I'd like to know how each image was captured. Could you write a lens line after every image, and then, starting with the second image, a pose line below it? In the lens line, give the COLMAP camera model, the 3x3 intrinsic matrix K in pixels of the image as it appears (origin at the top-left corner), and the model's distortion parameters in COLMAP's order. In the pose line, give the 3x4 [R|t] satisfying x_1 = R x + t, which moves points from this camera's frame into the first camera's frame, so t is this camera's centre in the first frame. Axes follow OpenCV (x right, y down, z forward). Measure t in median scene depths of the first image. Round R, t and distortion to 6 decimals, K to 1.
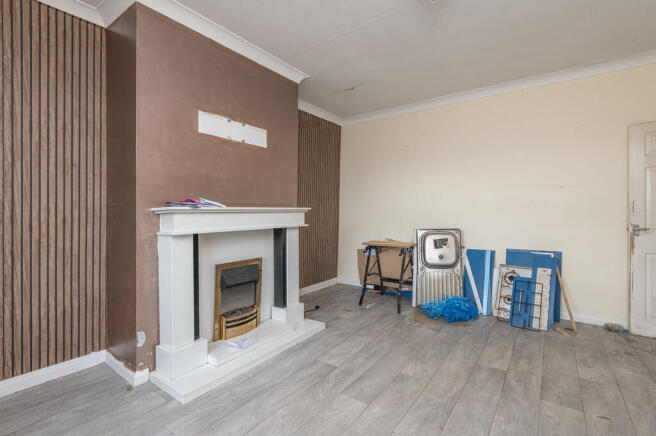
lens RADIAL K [[303.4, 0, 324.6], [0, 303.4, 218.9], [0, 0, 1]] dist [0.002054, -0.000003]
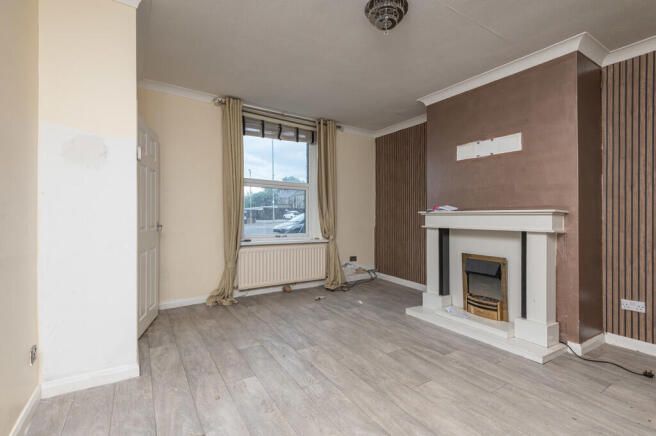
lens RADIAL K [[303.4, 0, 326.4], [0, 303.4, 215.7], [0, 0, 1]] dist [0.002054, -0.000003]
pose [[-0.383273, -0.004174, -0.923626, 1.062709], [-0.029733, 0.999527, 0.007822, -0.009284], [0.923157, 0.030460, -0.383216, 0.877934]]
